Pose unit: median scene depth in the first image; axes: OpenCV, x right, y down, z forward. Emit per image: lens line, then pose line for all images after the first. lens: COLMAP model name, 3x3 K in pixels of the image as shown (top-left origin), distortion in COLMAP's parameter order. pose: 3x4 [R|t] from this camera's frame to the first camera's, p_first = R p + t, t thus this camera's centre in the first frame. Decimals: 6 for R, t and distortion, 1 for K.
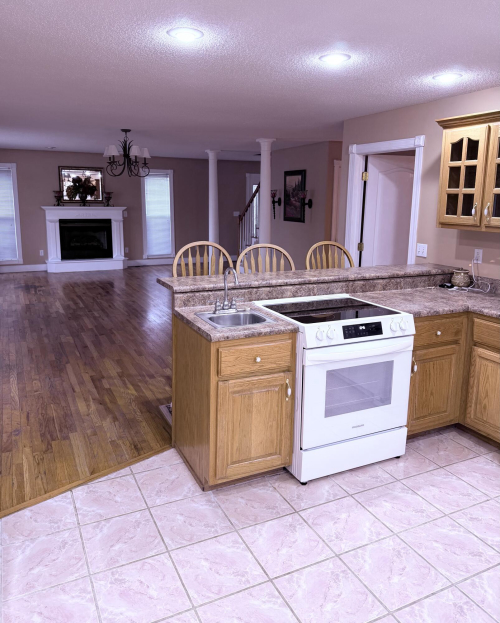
lens RADIAL K [[479.1, 0, 243.0], [0, 479.1, 273.4], [0, 0, 1]] dist [0.007847, -0.031658]
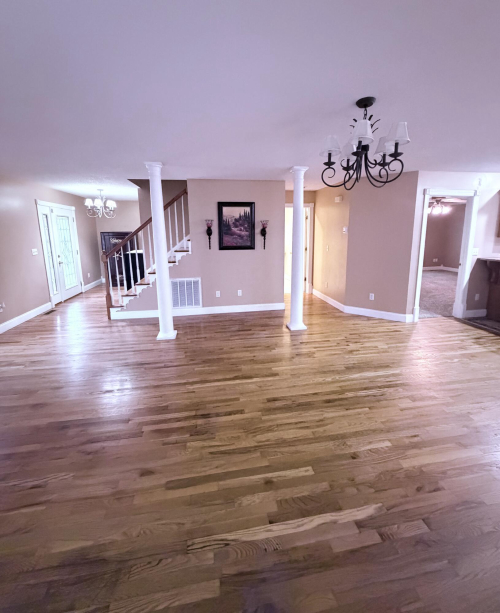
lens RADIAL K [[266.2, 0, 253.2], [0, 266.2, 278.2], [0, 0, 1]] dist [-0.006880, 0.001541]
pose [[0.276599, -0.179289, 0.944112, -0.468940], [0.164106, 0.976824, 0.137422, -0.123339], [-0.946870, 0.116923, 0.299611, 0.802519]]
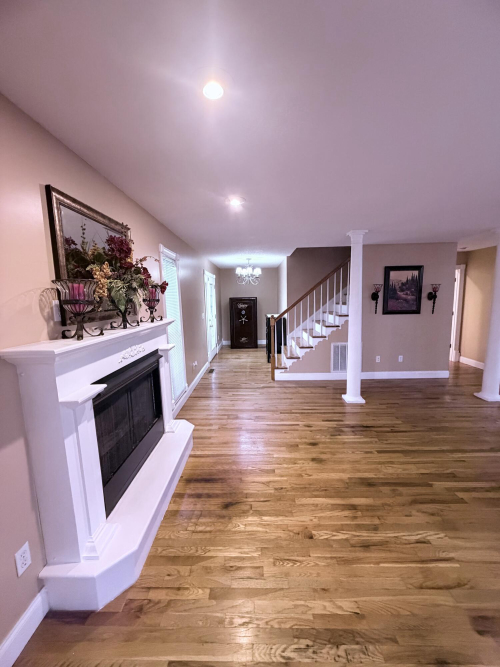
lens RADIAL K [[267.1, 0, 248.8], [0, 267.1, 331.8], [0, 0, 1]] dist [-0.000041, -0.000181]
pose [[0.453033, -0.137408, 0.880841, -0.576728], [0.167872, 0.983524, 0.067087, -0.167996], [-0.875546, 0.117475, 0.468635, 1.034890]]
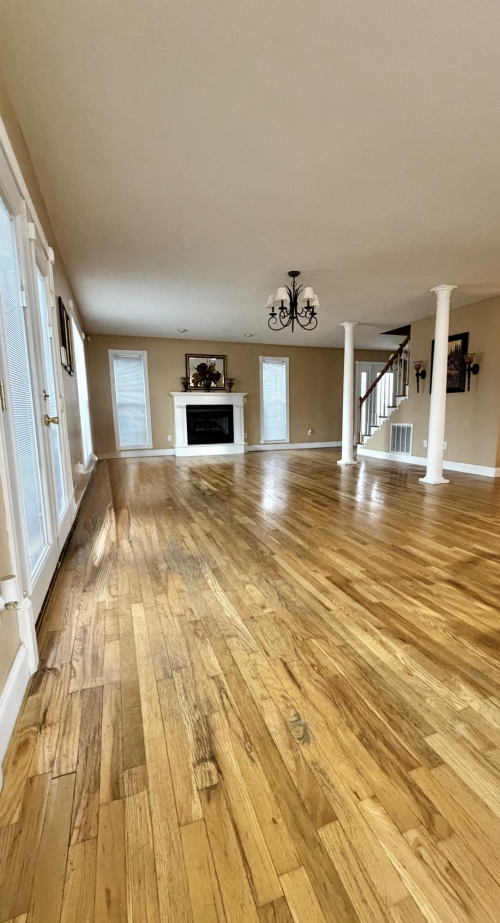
lens RADIAL K [[377.4, 0, 254.1], [0, 377.4, 463.6], [0, 0, 1]] dist [-0.001528, 0.000574]
pose [[0.994387, -0.010687, -0.105262, -0.186352], [0.008740, 0.999782, -0.018945, 0.036986], [0.105442, 0.017919, 0.994264, 0.253247]]
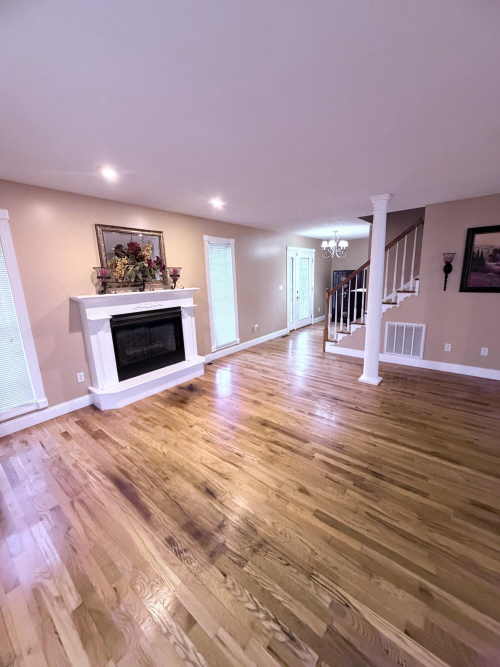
lens RADIAL K [[267.1, 0, 248.0], [0, 267.1, 332.9], [0, 0, 1]] dist [-0.000041, -0.000181]
pose [[0.906194, -0.131492, 0.401897, -0.444235], [0.109529, 0.990976, 0.077261, -0.121460], [-0.408430, -0.025995, 0.912419, 0.770473]]
